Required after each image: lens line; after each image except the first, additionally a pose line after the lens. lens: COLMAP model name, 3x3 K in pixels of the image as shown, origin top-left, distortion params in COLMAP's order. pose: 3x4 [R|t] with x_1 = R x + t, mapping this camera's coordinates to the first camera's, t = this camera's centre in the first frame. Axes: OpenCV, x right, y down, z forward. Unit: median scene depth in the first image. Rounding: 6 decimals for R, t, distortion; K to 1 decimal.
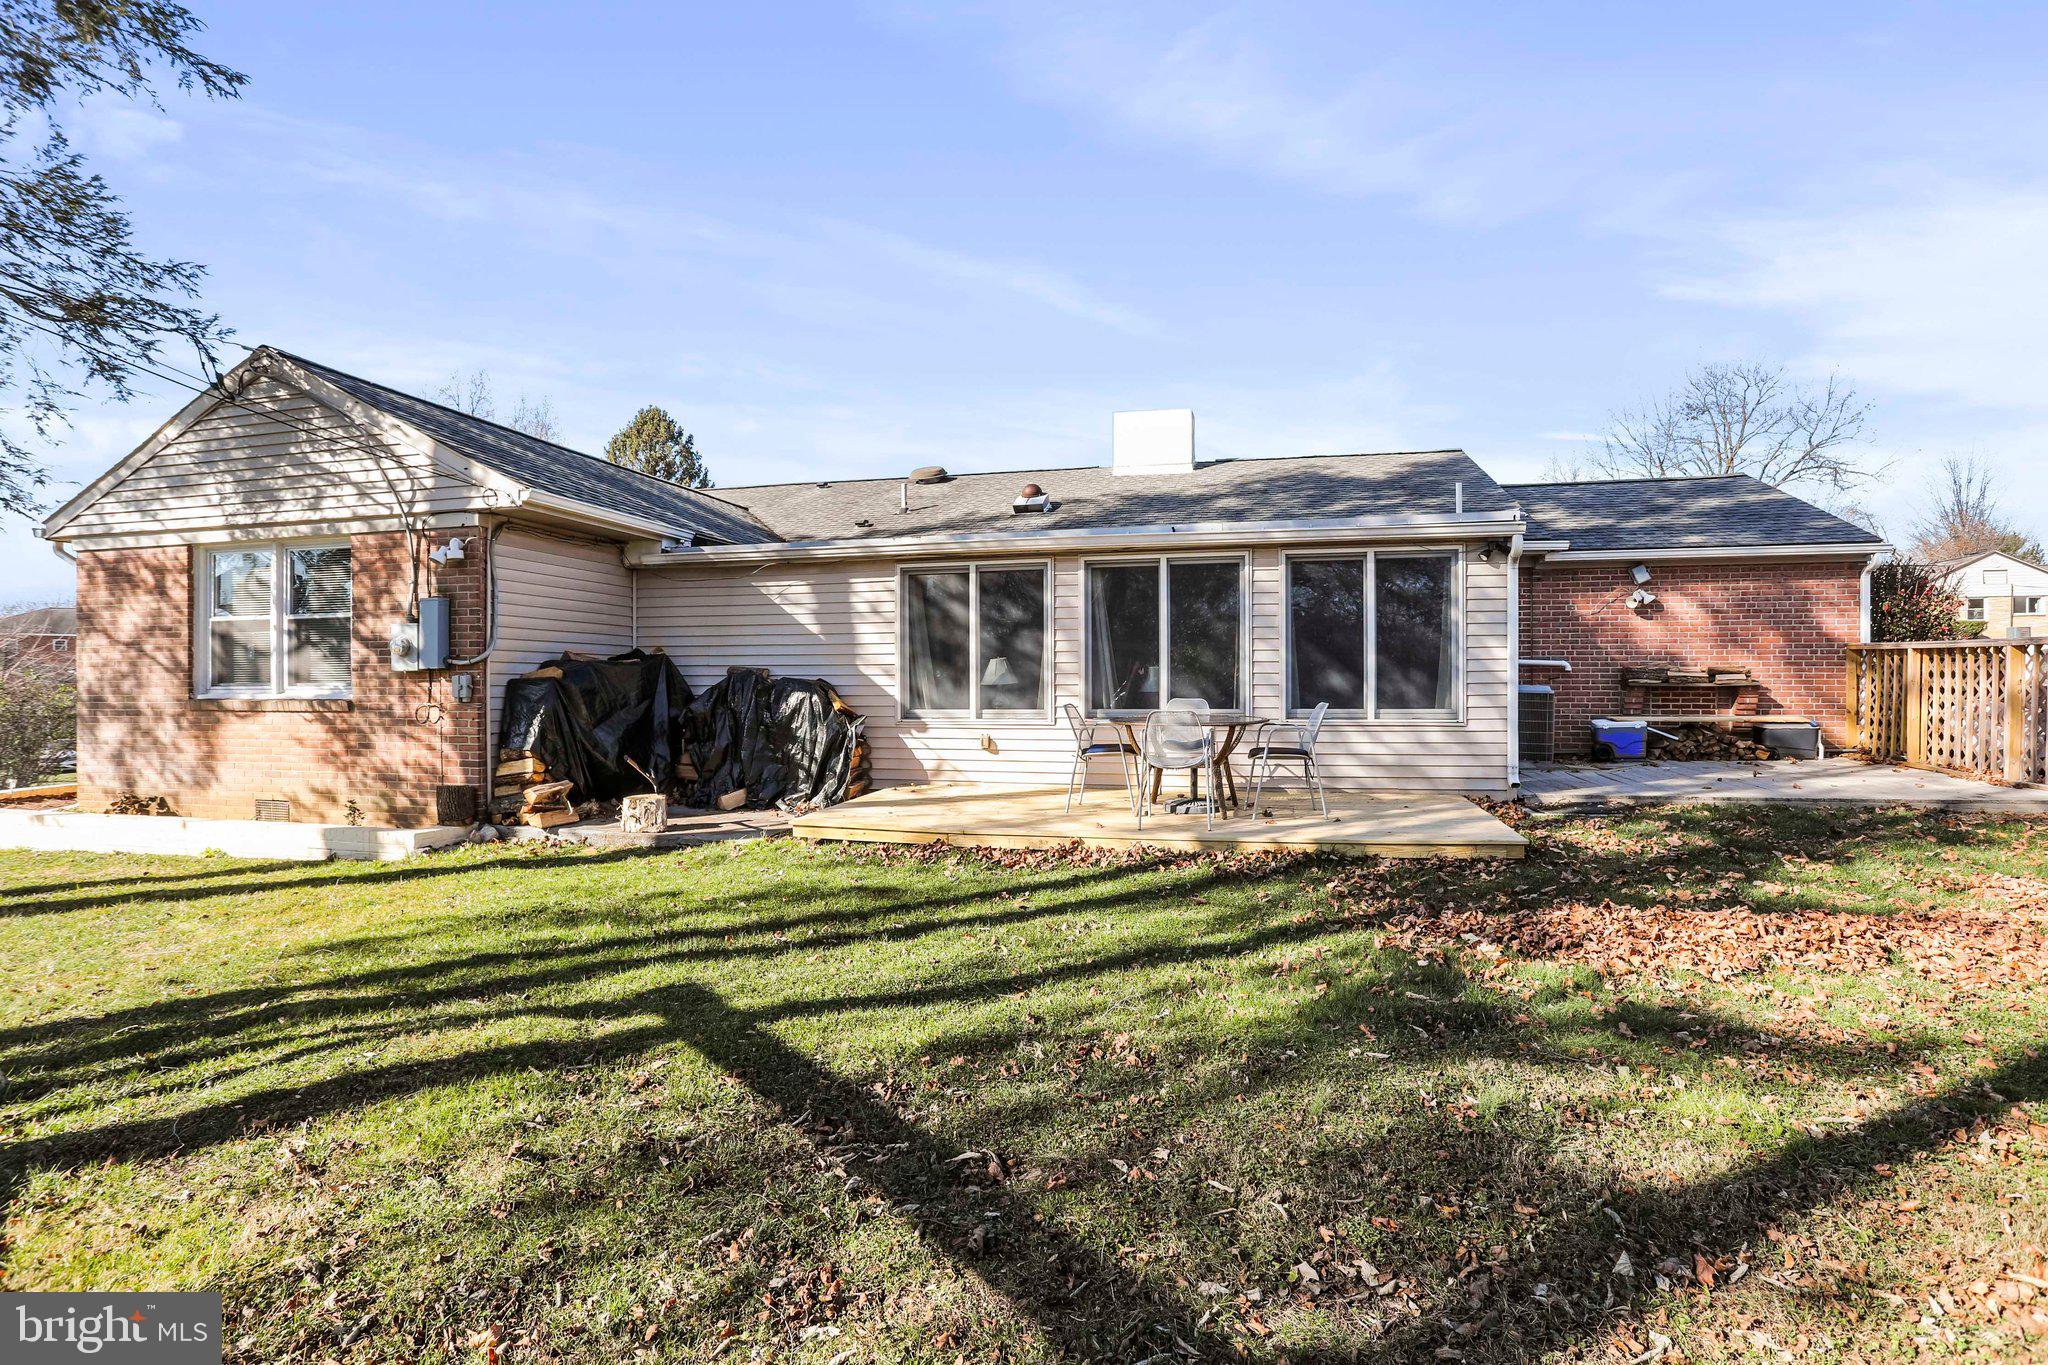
lens RADIAL K [[1020.4, 0, 1030.9], [0, 1020.4, 684.8], [0, 0, 1]] dist [-0.037633, 0.014177]
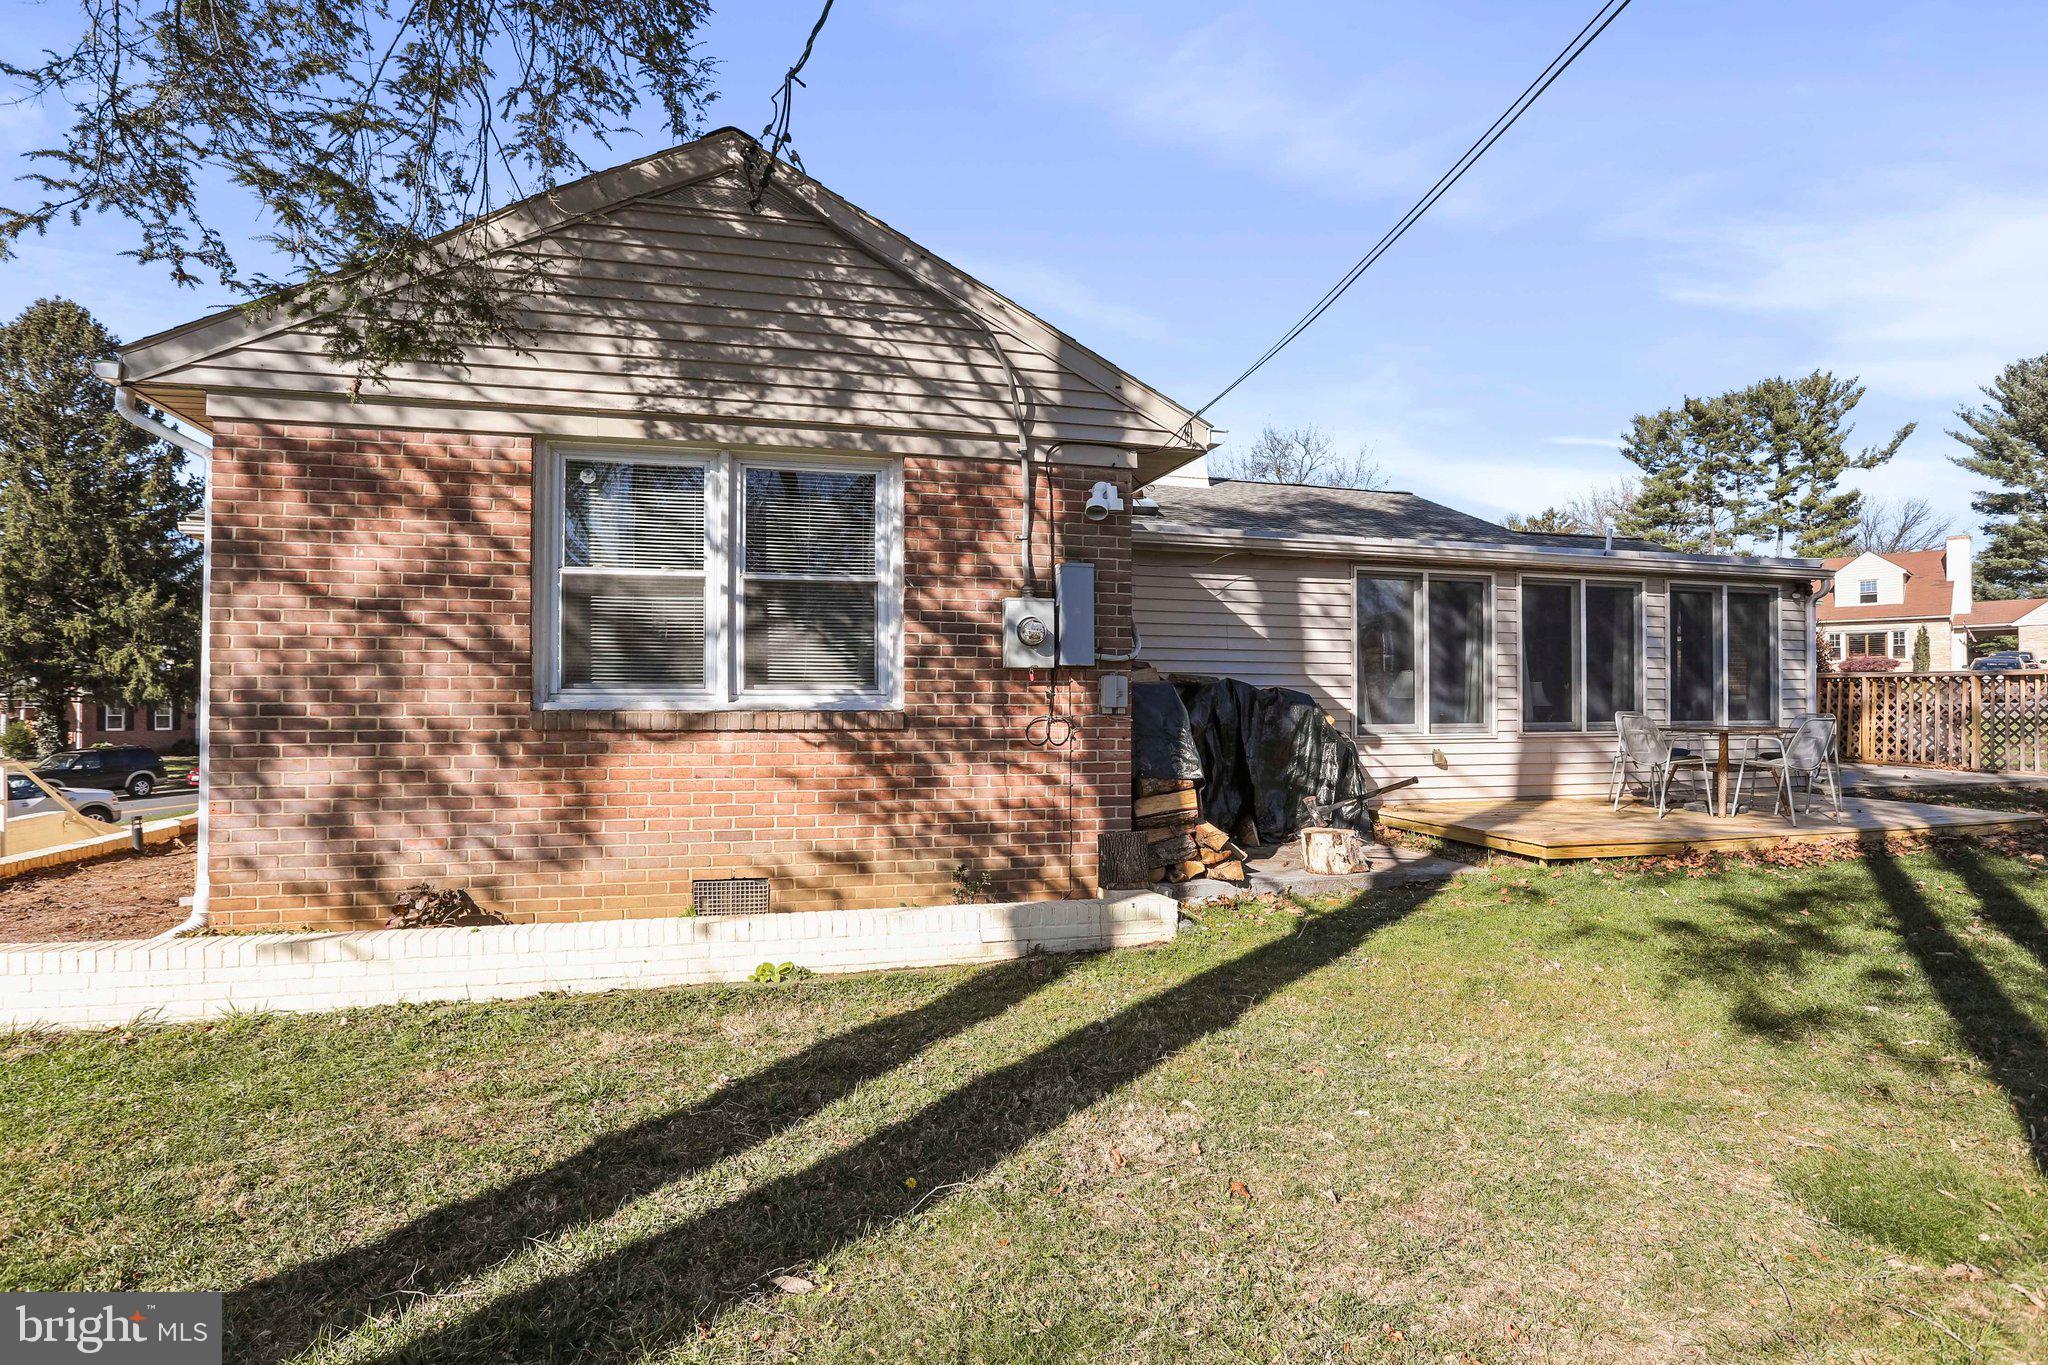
lens RADIAL K [[1086.8, 0, 1029.5], [0, 1086.8, 699.5], [0, 0, 1]] dist [-0.052338, 0.006345]
pose [[0.855358, 0.008815, 0.517963, -0.925377], [-0.002652, 0.999917, -0.012638, 0.015642], [-0.518031, 0.009436, 0.855310, 0.347037]]
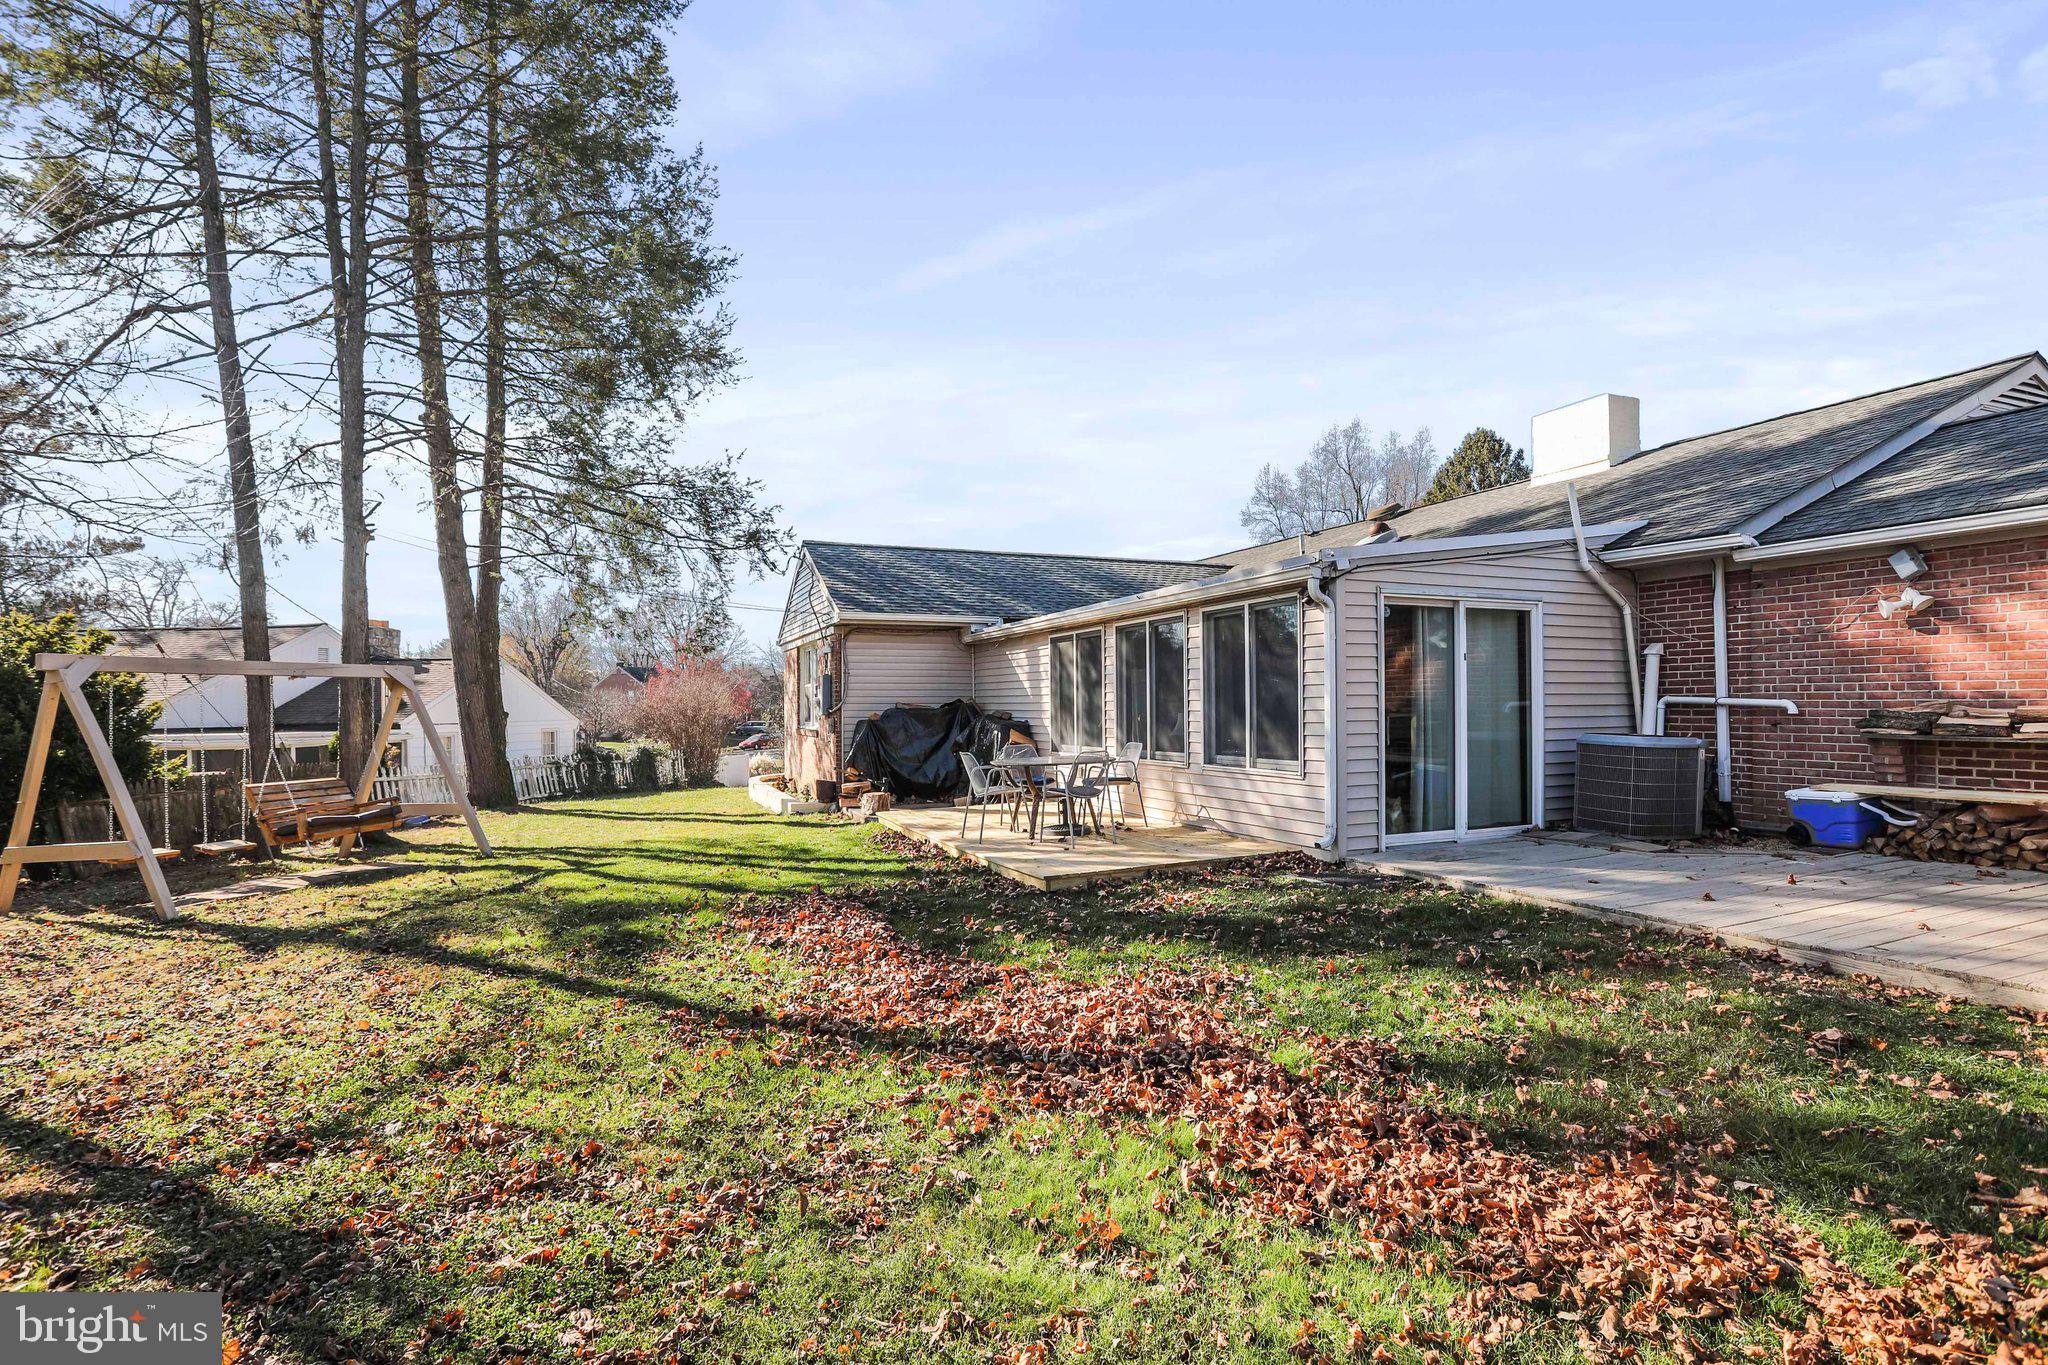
lens RADIAL K [[1020.4, 0, 1025.6], [0, 1020.4, 692.6], [0, 0, 1]] dist [-0.037633, 0.014177]
pose [[0.590061, -0.012831, -0.807257, 0.973125], [0.007884, 0.999918, -0.010130, -0.032251], [0.807320, -0.000387, 0.590114, 0.213873]]
